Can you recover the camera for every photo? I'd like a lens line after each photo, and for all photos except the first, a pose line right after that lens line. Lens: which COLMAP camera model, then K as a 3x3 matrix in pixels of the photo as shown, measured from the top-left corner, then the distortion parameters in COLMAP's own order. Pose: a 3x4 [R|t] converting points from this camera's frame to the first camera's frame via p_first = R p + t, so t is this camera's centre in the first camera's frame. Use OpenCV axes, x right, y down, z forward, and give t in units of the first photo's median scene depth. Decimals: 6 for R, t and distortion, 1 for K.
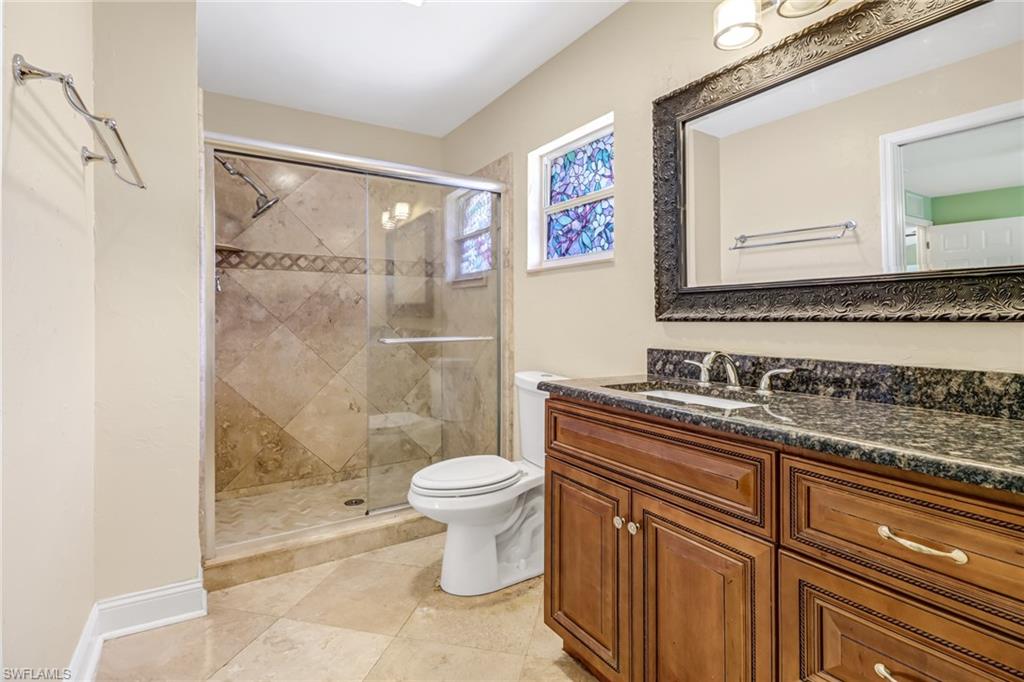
lens RADIAL K [[478.4, 0, 507.0], [0, 478.4, 300.2], [0, 0, 1]] dist [0.002099, -0.010863]
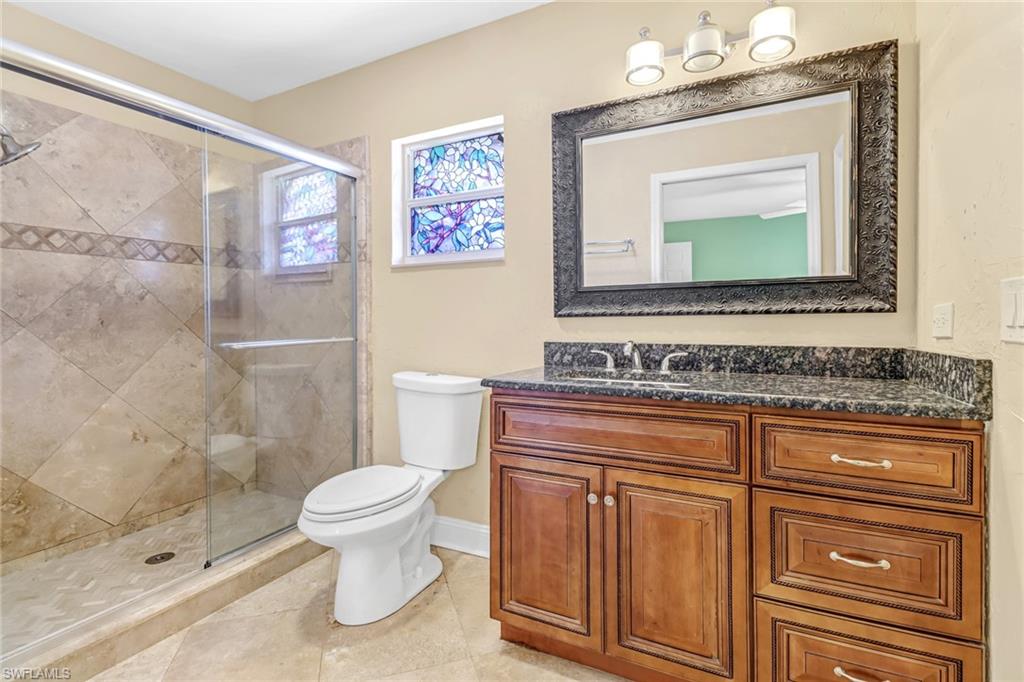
lens RADIAL K [[471.2, 0, 526.8], [0, 471.2, 310.5], [0, 0, 1]] dist [0.001462, -0.009901]
pose [[0.866299, -0.001588, 0.499523, -0.283713], [-0.008460, 0.999805, 0.017850, 0.010412], [-0.499454, -0.019690, 0.866117, 0.098225]]
